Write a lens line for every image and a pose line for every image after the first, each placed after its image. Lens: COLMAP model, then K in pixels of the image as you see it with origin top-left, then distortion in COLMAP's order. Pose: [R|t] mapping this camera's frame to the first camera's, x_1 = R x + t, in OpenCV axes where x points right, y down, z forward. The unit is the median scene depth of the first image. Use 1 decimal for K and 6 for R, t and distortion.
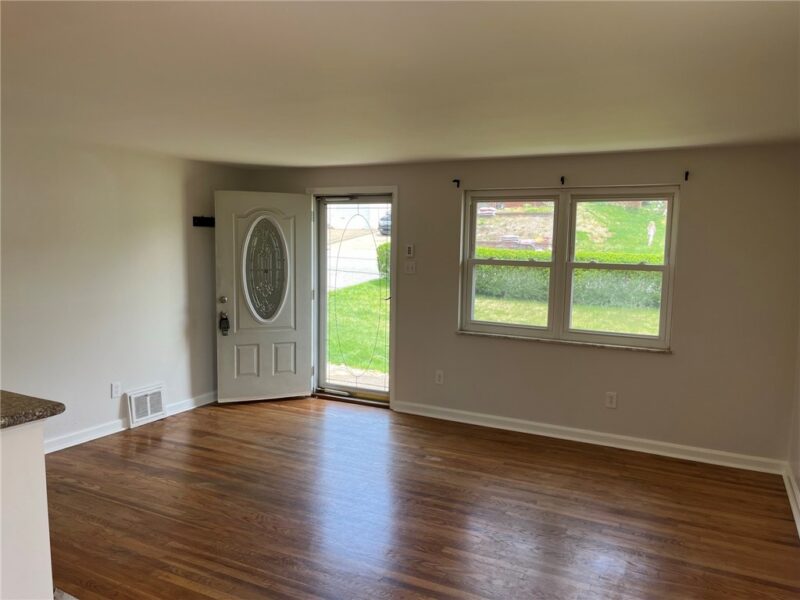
lens RADIAL K [[600.9, 0, 400.0], [0, 600.9, 300.0], [0, 0, 1]] dist [0.056073, -0.079312]
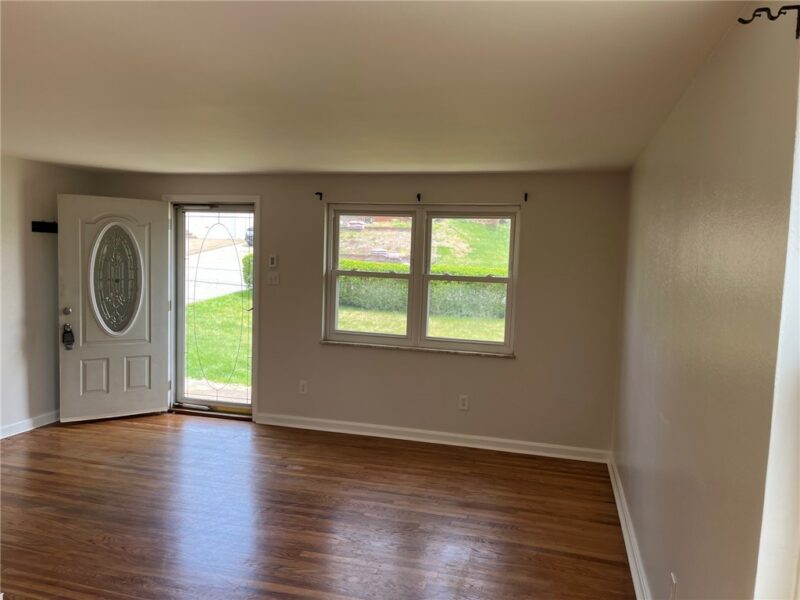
lens RADIAL K [[600.9, 0, 400.0], [0, 600.9, 300.0], [0, 0, 1]] dist [0.056073, -0.079312]
pose [[0.977340, -0.000138, 0.211674, 0.011841], [0.004637, 0.999774, -0.020758, 0.004643], [-0.211623, 0.021269, 0.977120, -0.025478]]
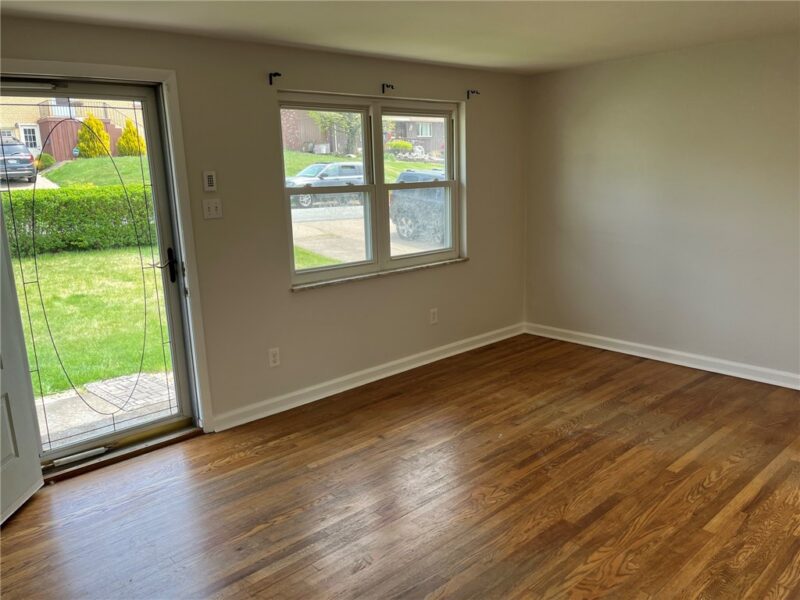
lens RADIAL K [[603.7, 0, 399.7], [0, 603.7, 303.1], [0, 0, 1]] dist [0.086688, -0.116315]
pose [[0.364415, -0.229453, 0.902526, -0.580551], [0.130440, 0.972192, 0.194496, -0.062909], [-0.922056, 0.046848, 0.384211, 0.643006]]
